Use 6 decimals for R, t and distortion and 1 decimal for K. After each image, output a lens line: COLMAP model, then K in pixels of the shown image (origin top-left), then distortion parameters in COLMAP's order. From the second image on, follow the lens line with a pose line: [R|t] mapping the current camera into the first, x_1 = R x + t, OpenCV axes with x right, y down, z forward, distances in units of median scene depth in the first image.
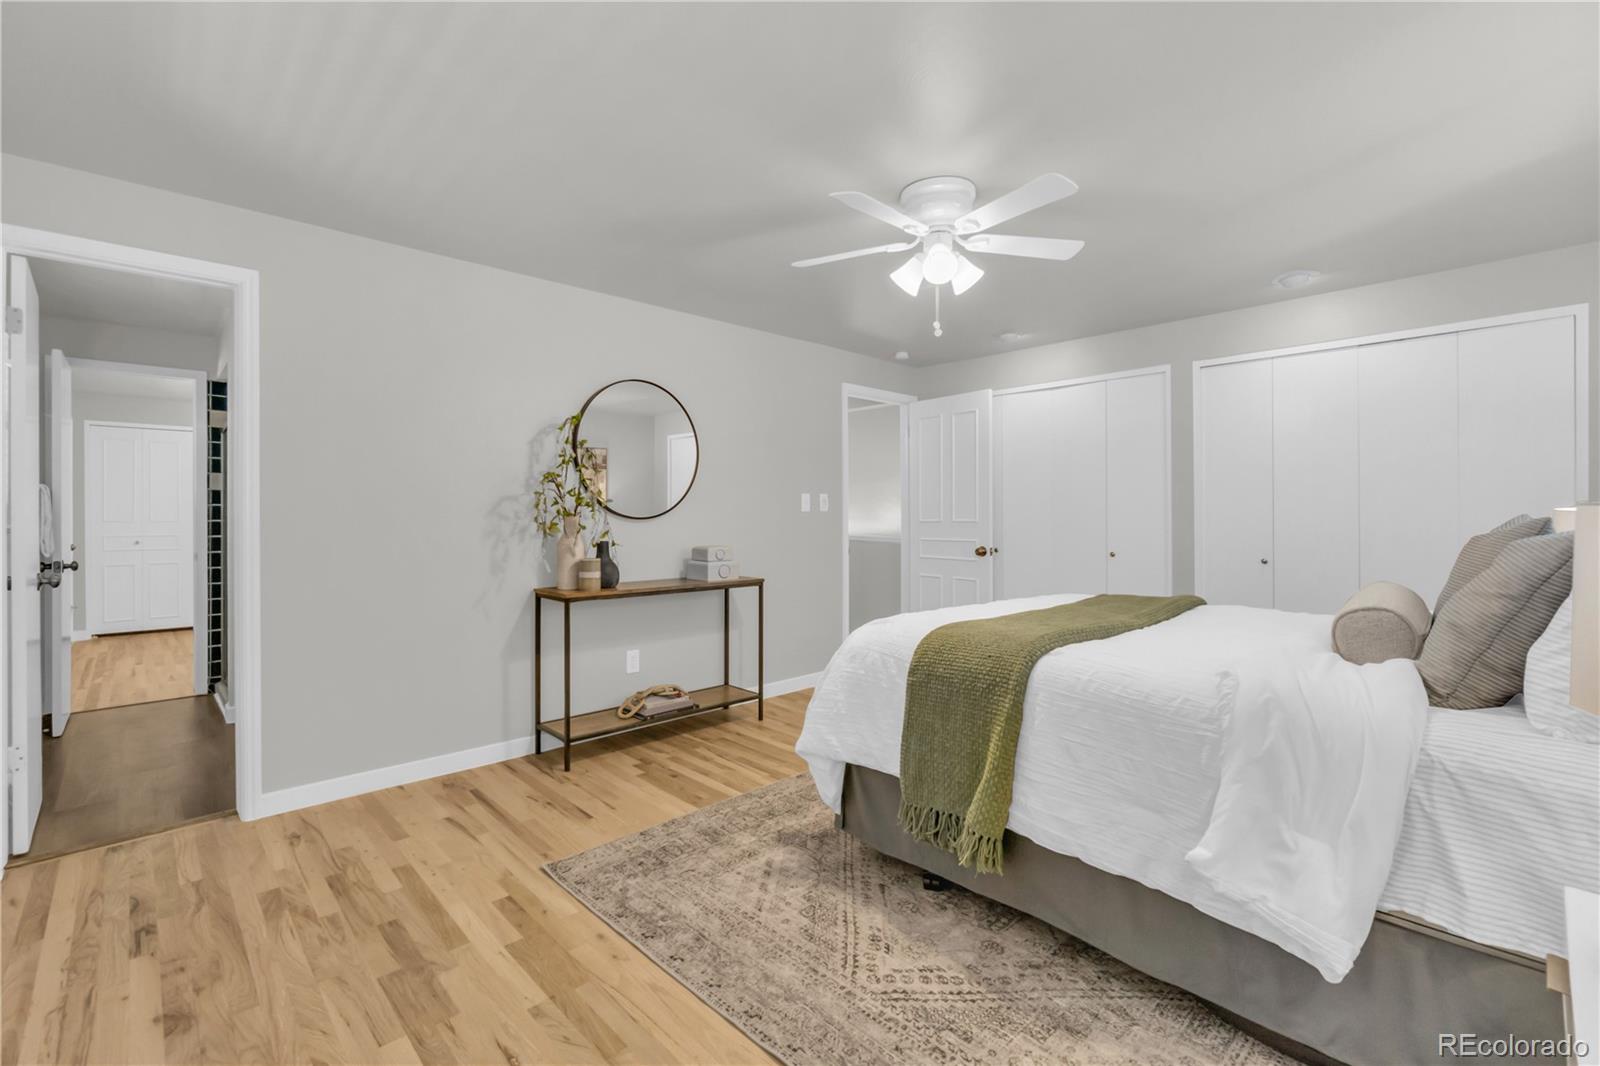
lens RADIAL K [[704.2, 0, 801.1], [0, 704.2, 510.6], [0, 0, 1]] dist [-0.003181, -0.000690]
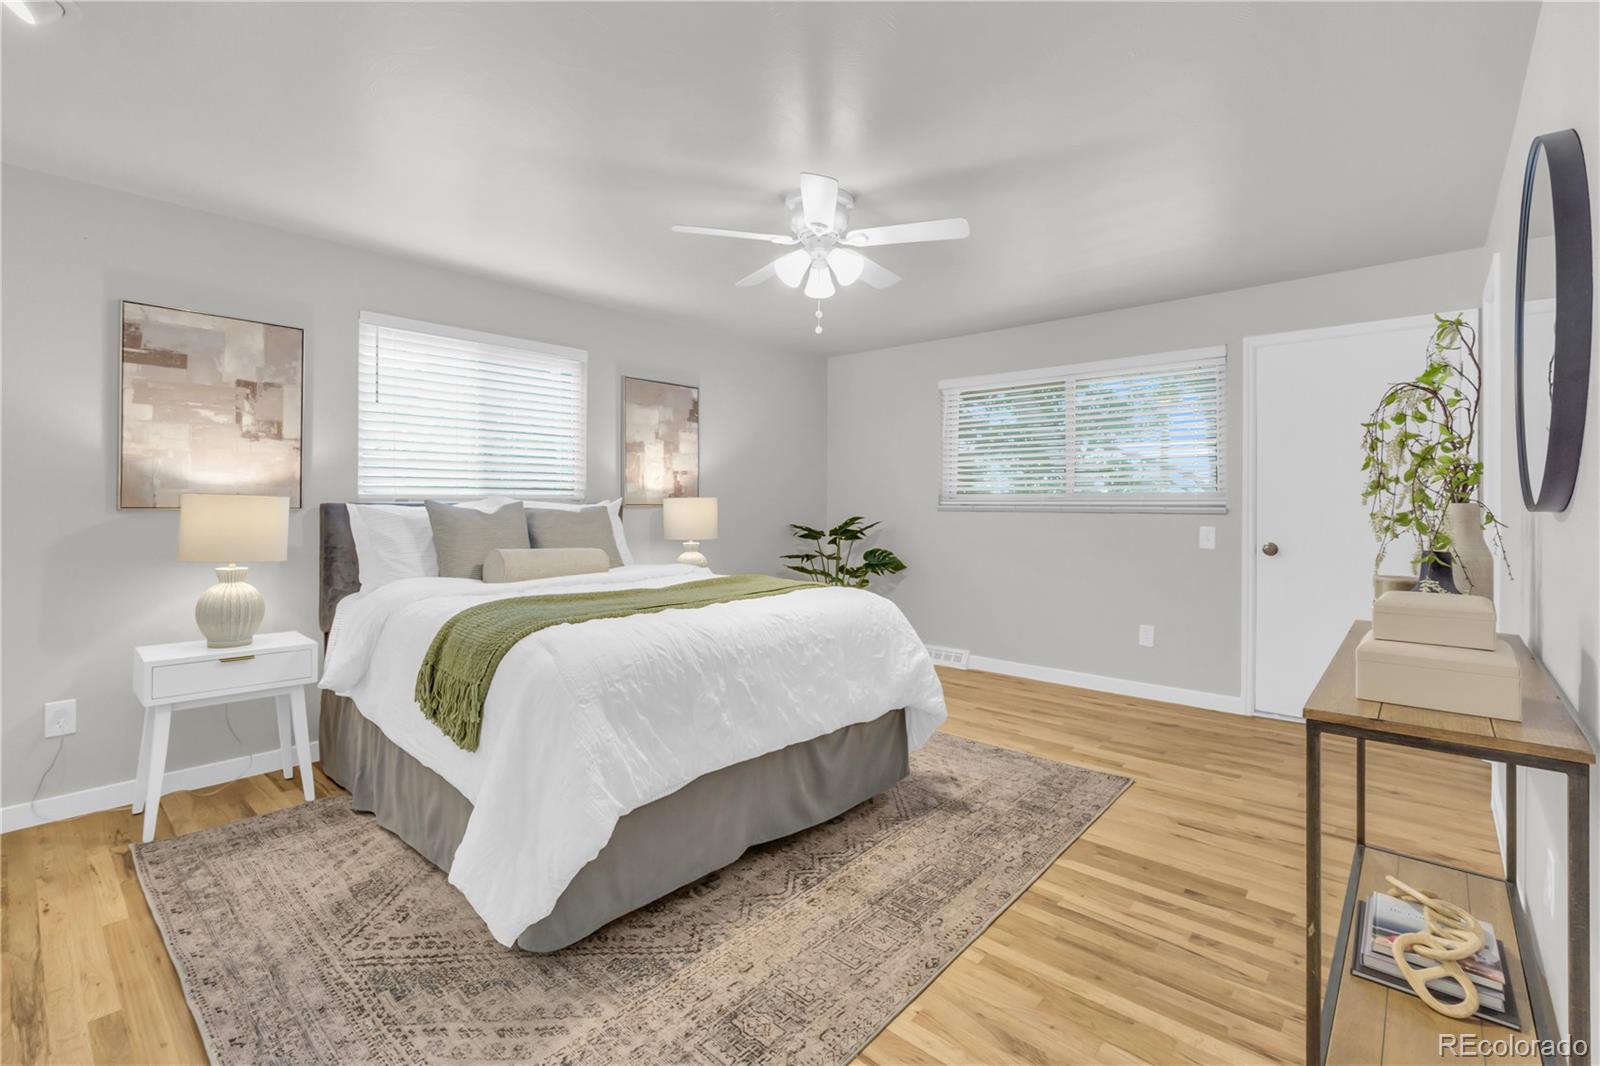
lens RADIAL K [[704.2, 0, 801.1], [0, 704.2, 510.6], [0, 0, 1]] dist [-0.003181, -0.000690]
pose [[-0.996733, -0.002387, -0.080738, 0.316915], [-0.002783, 0.999985, 0.004802, 0.020027], [0.080725, 0.005011, -0.996724, 2.138635]]
